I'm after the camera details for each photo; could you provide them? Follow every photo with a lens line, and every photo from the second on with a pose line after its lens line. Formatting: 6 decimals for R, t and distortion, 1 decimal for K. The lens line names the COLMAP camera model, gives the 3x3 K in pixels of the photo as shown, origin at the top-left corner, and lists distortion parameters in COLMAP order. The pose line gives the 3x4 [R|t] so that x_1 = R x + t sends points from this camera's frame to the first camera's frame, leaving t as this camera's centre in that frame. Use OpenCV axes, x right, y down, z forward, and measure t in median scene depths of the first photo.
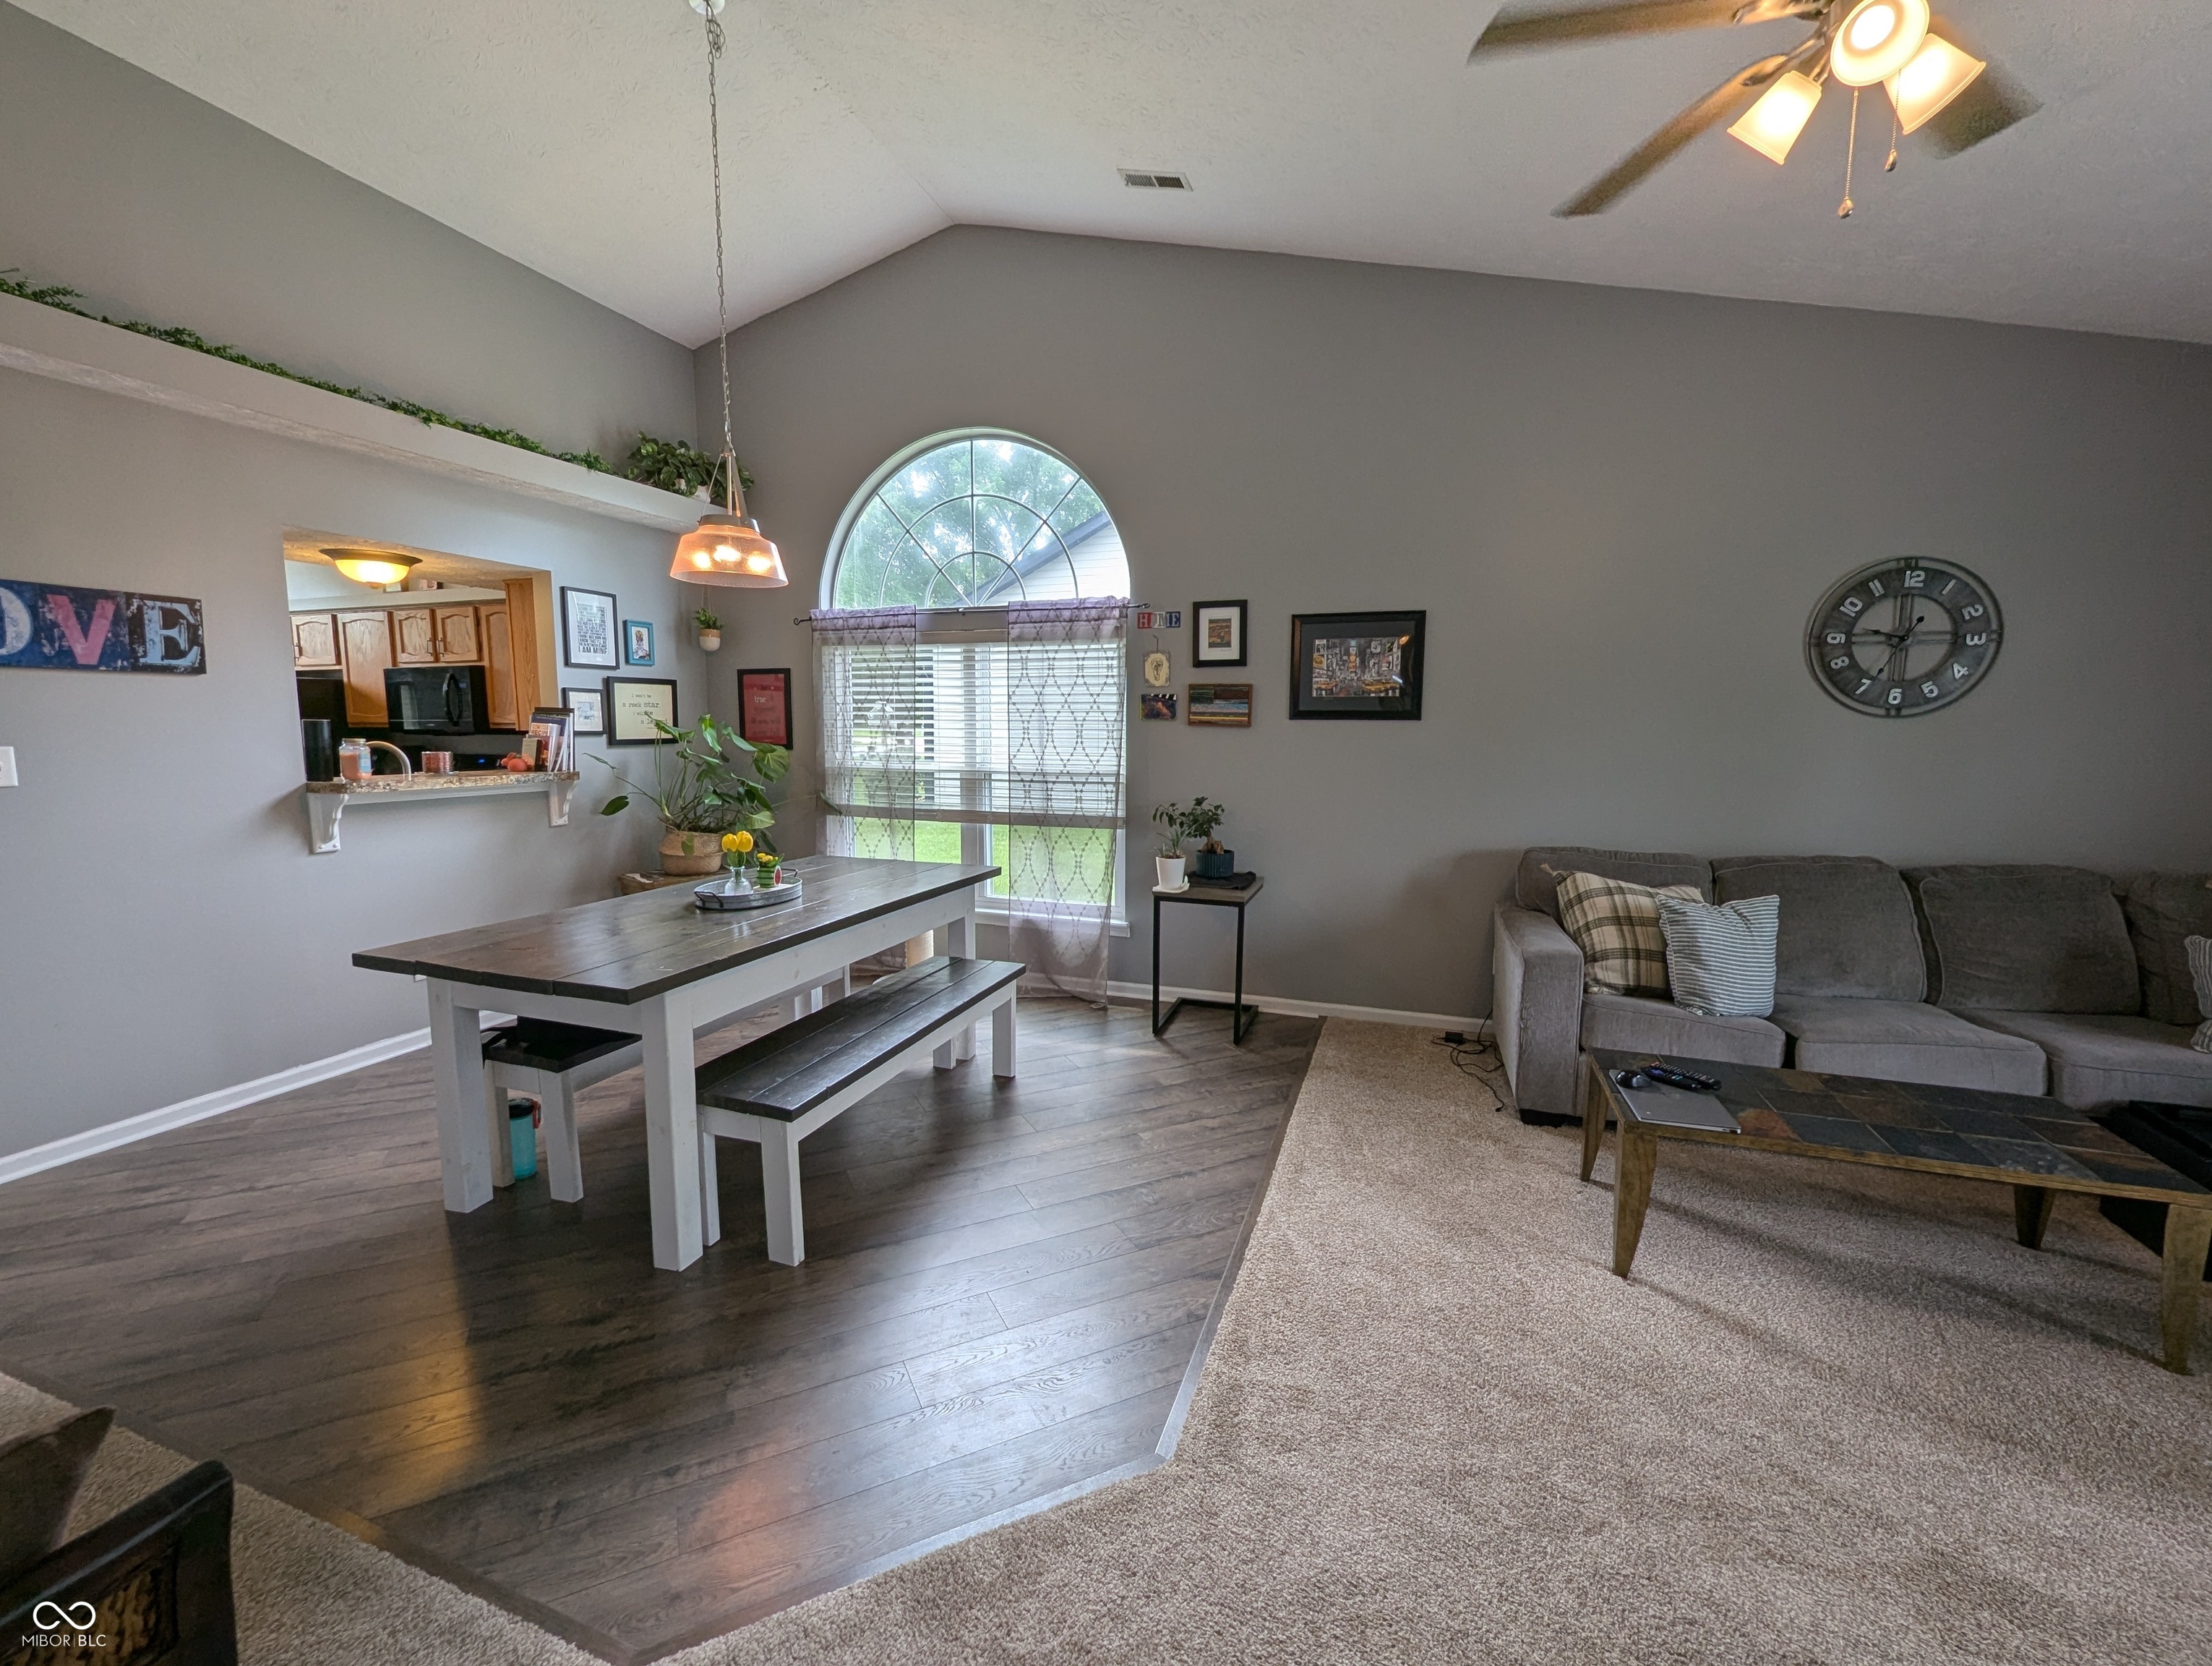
lens RADIAL K [[920.6, 0, 1102.2], [0, 920.6, 828.6], [0, 0, 1]] dist [0.001923, -0.001620]
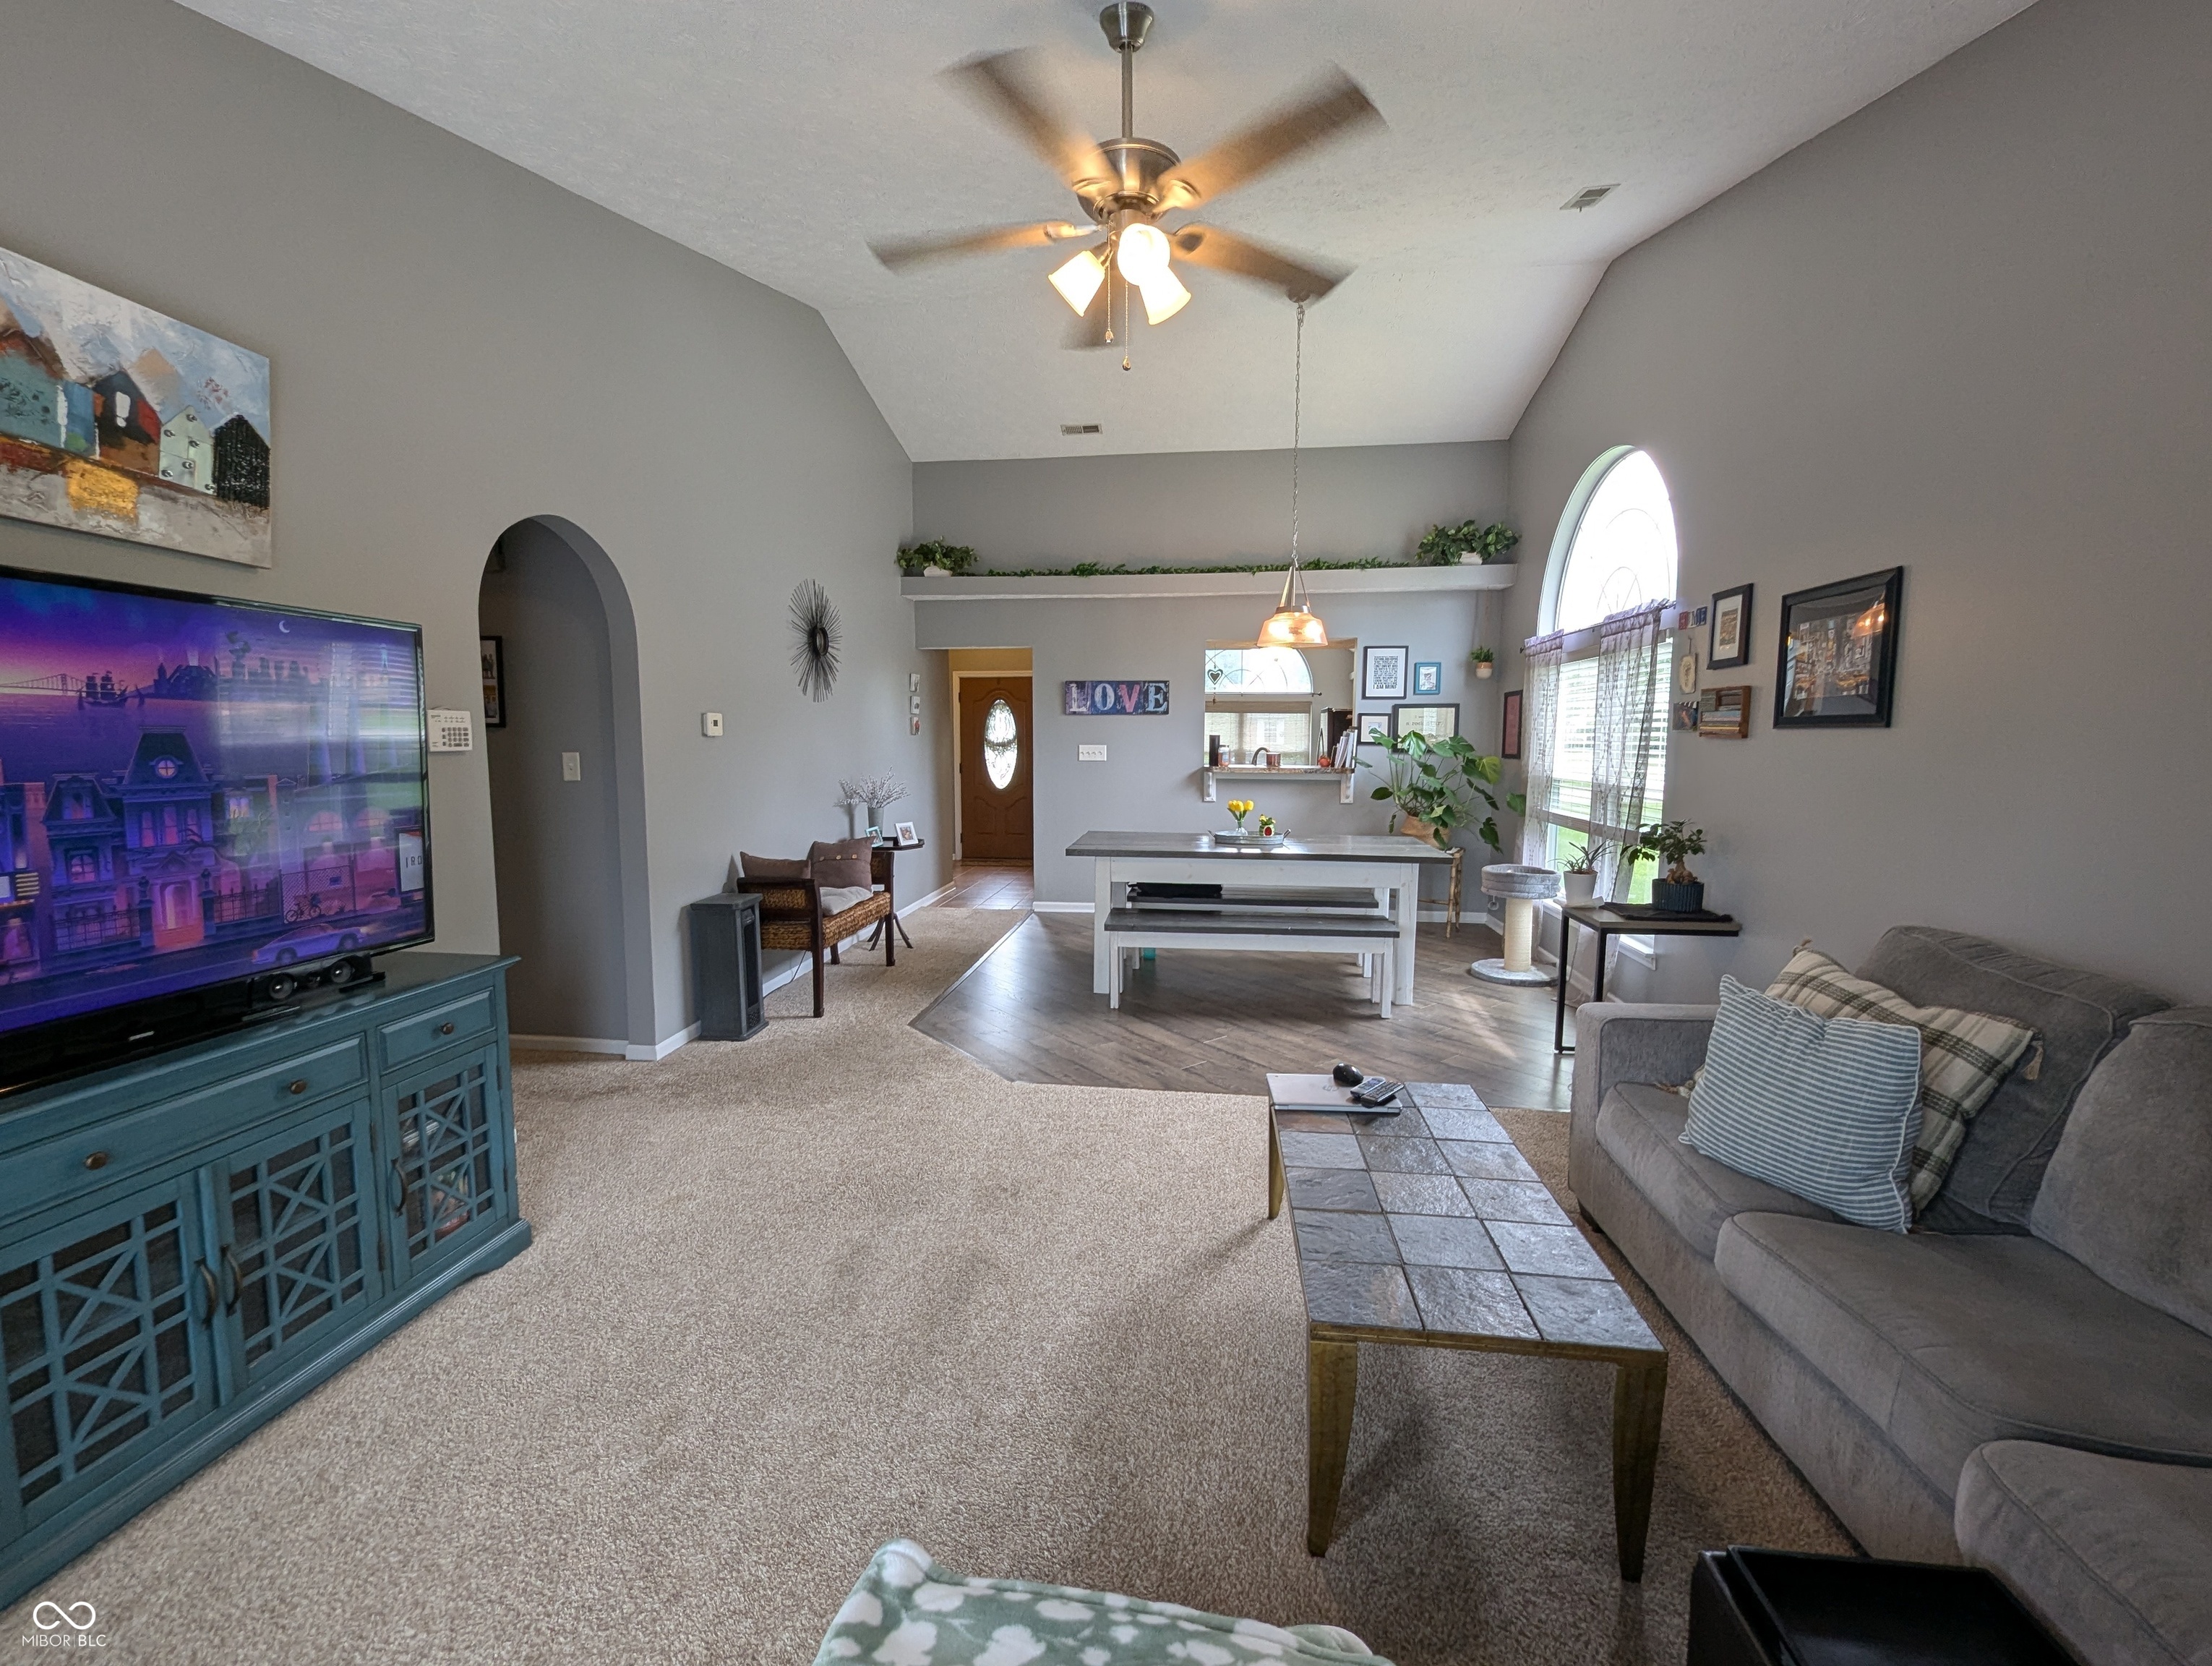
lens RADIAL K [[920.6, 0, 1100.7], [0, 920.6, 838.6], [0, 0, 1]] dist [0.001923, -0.001620]
pose [[0.216704, 0.104464, -0.970632, 0.837228], [-0.113489, 0.990213, 0.081234, -0.024277], [0.969618, 0.092552, 0.226438, 0.269363]]
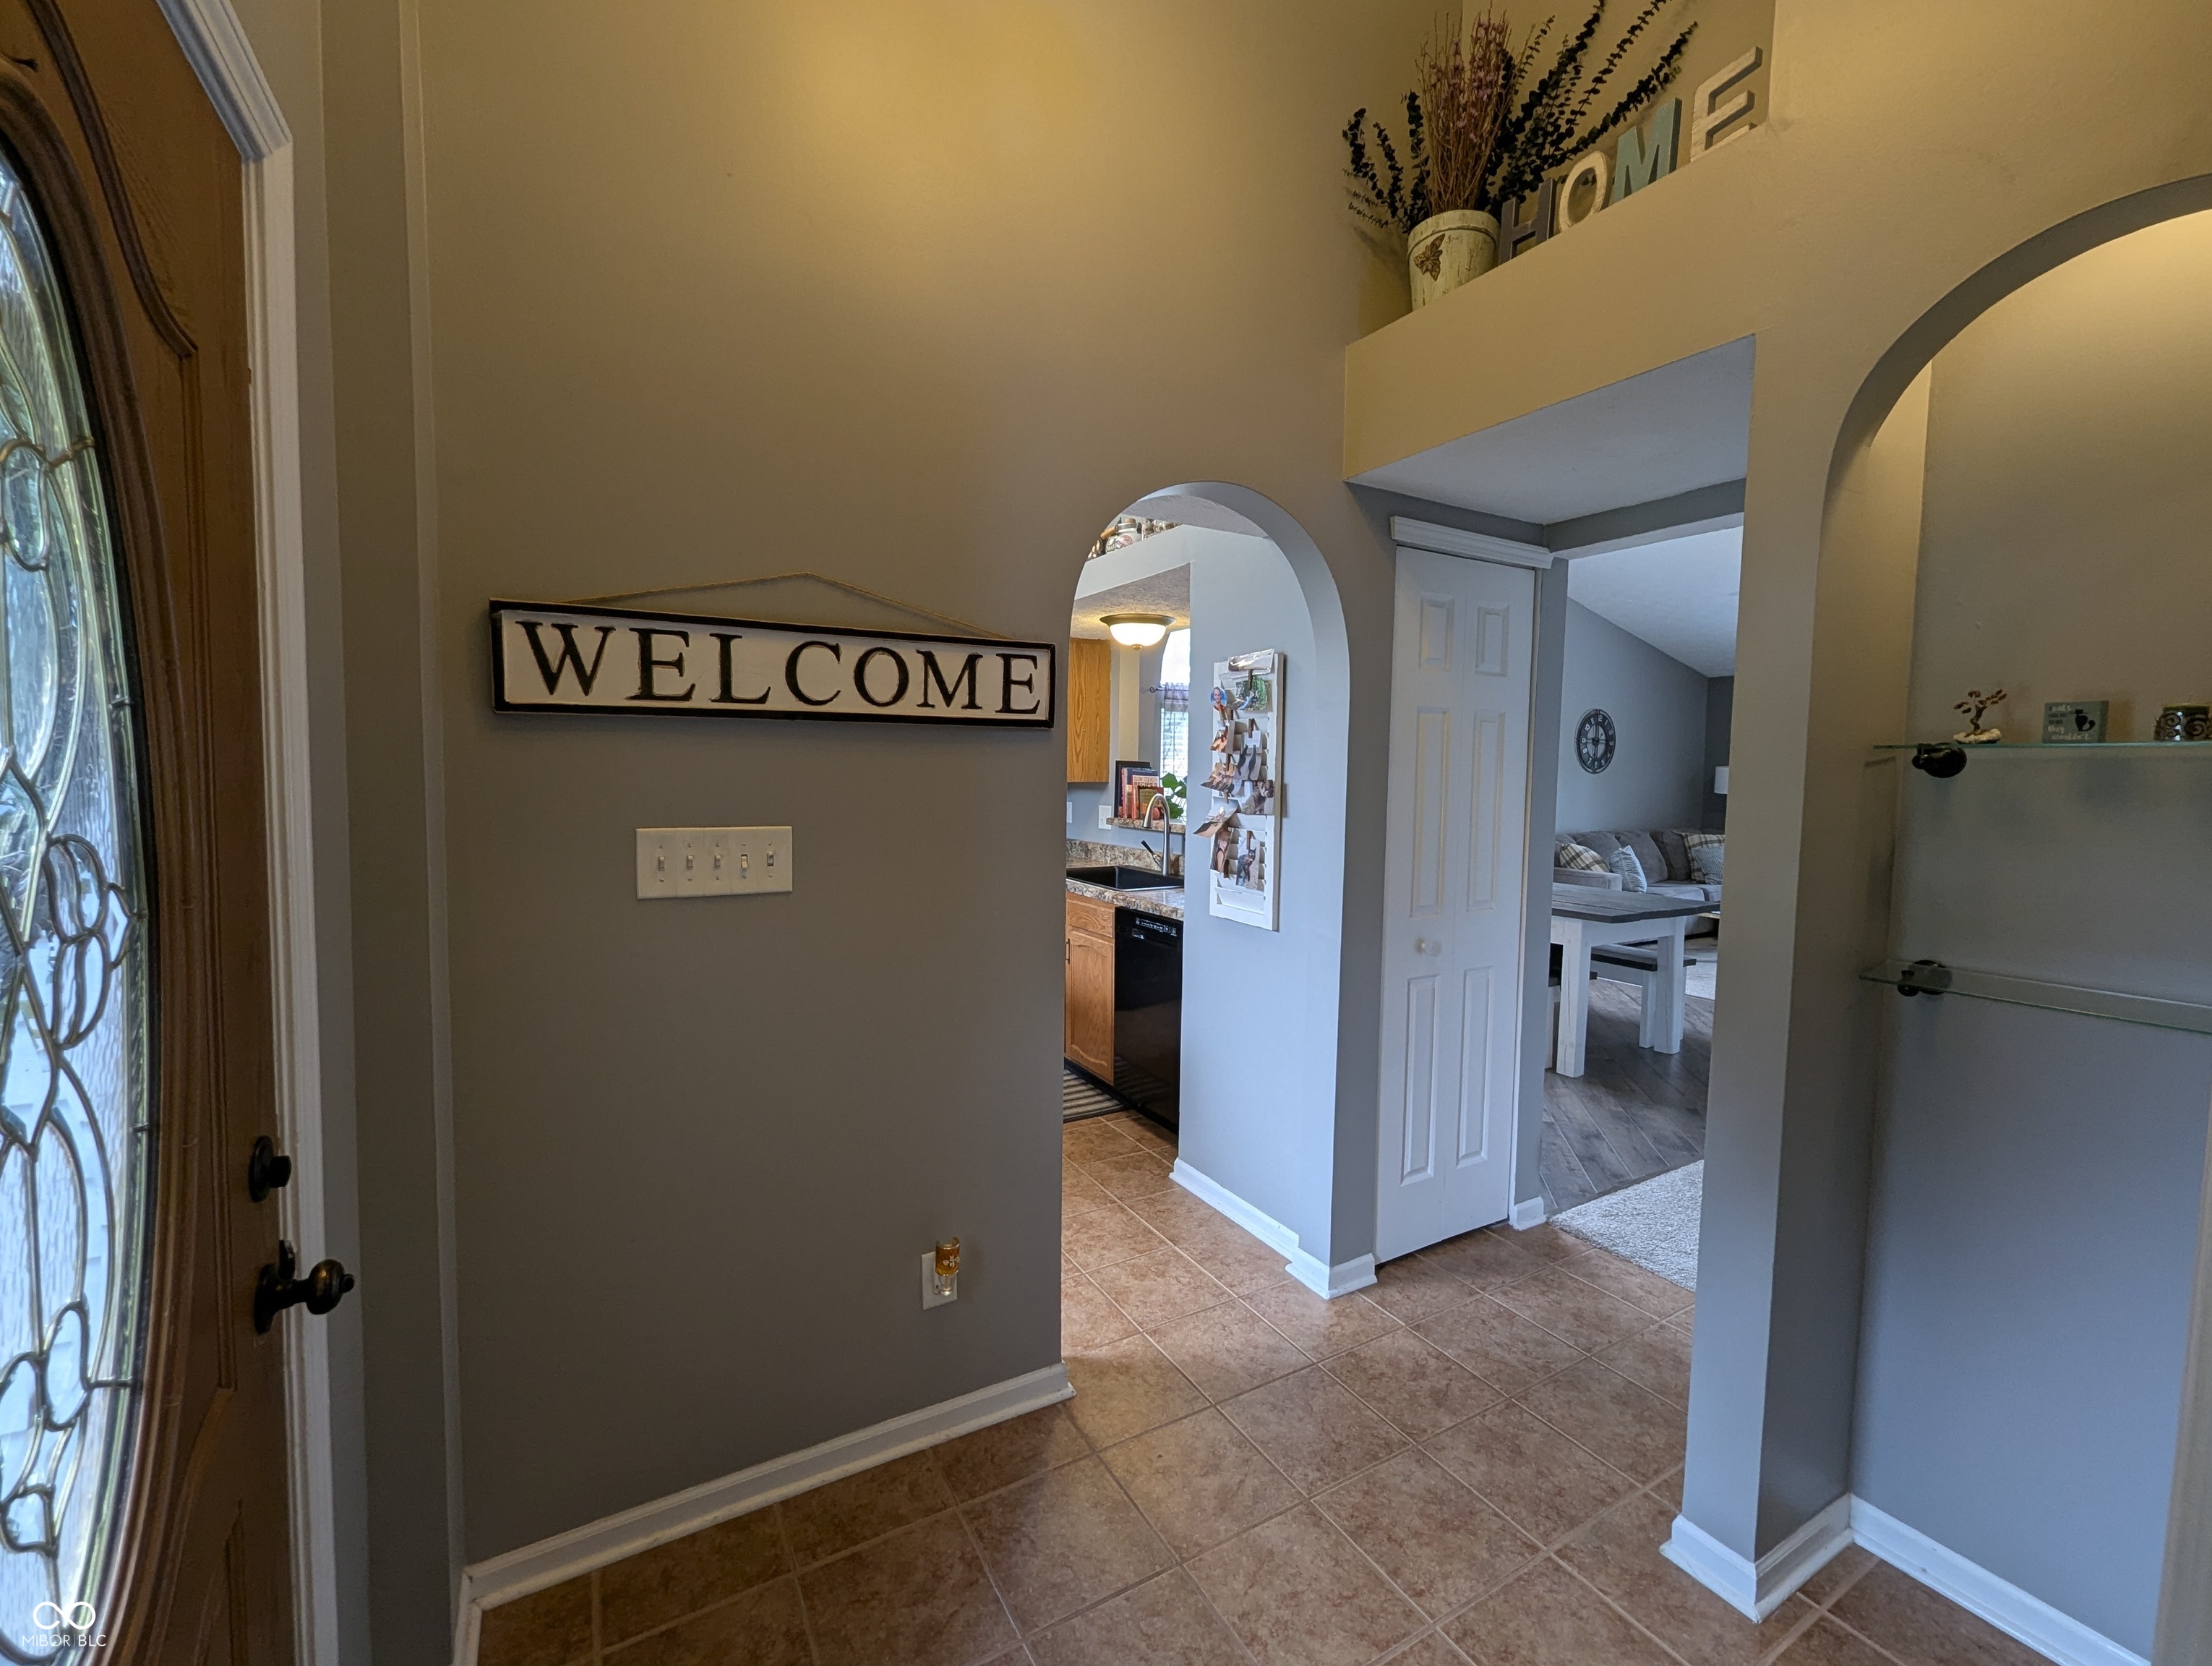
lens RADIAL K [[920.6, 0, 1089.9], [0, 920.6, 839.8], [0, 0, 1]] dist [0.001923, -0.001620]
pose [[0.654623, -0.053779, 0.754040, -1.505491], [0.078846, 0.996883, 0.002648, -0.046562], [-0.751833, 0.057720, 0.656823, 0.333191]]
